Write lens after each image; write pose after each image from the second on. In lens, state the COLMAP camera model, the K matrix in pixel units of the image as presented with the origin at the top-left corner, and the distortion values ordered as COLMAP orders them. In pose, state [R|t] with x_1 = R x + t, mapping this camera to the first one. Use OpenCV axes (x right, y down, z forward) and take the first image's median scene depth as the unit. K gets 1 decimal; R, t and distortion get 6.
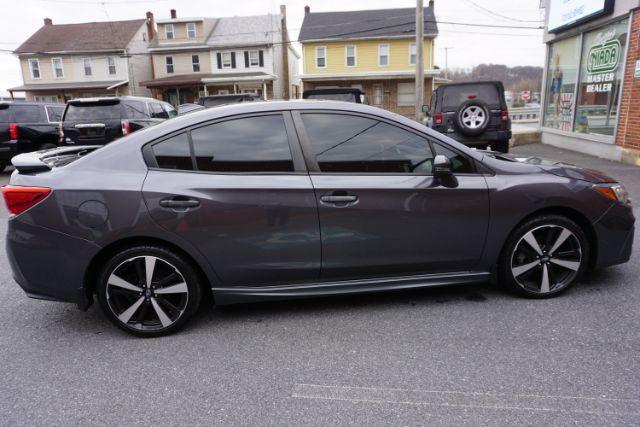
lens RADIAL K [[425.7, 0, 321.2], [0, 425.7, 221.5], [0, 0, 1]] dist [-0.051737, 0.026306]
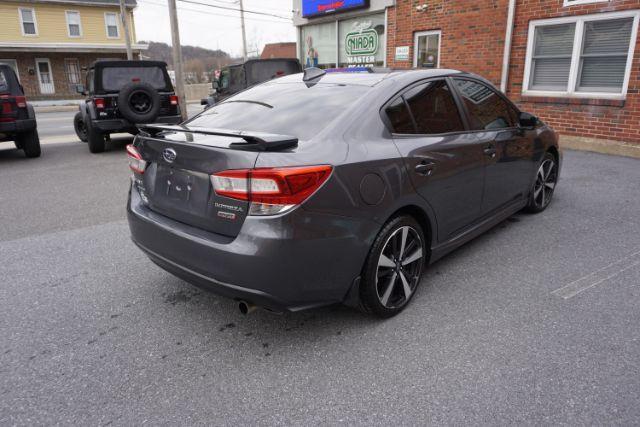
lens RADIAL K [[449.7, 0, 320.4], [0, 449.7, 212.4], [0, 0, 1]] dist [-0.041467, 0.018613]
pose [[0.758220, -0.167875, 0.630016, -0.330548], [0.162268, 0.984467, 0.067033, -0.013203], [-0.631483, 0.051406, 0.773684, 0.093169]]
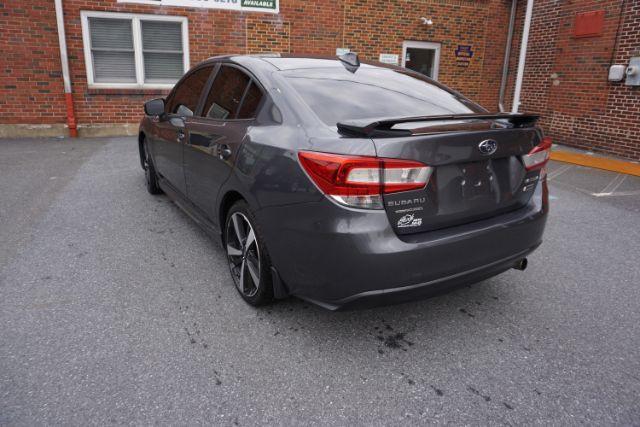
lens RADIAL K [[425.7, 0, 314.1], [0, 425.7, 212.1], [0, 0, 1]] dist [-0.051737, 0.026306]
pose [[-0.411353, -0.248381, 0.876981, -0.381864], [0.230325, 0.902603, 0.363672, -0.102774], [-0.881895, 0.351588, -0.314080, 0.498390]]
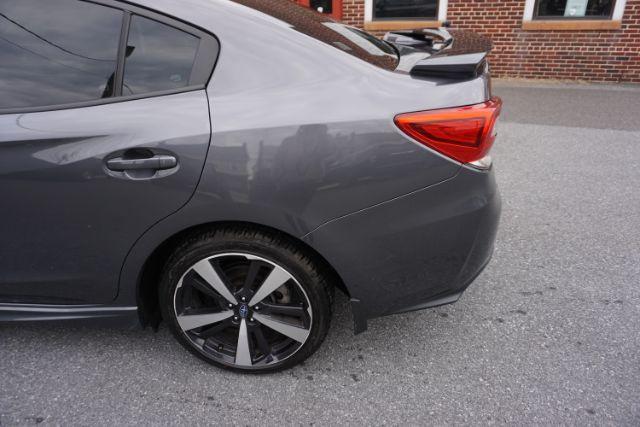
lens RADIAL K [[425.7, 0, 321.0], [0, 425.7, 212.8], [0, 0, 1]] dist [-0.051737, 0.026306]
pose [[-0.981643, -0.036547, 0.187193, -0.200639], [0.095719, 0.754518, 0.649262, -0.121053], [-0.164968, 0.655261, -0.737169, 0.549312]]
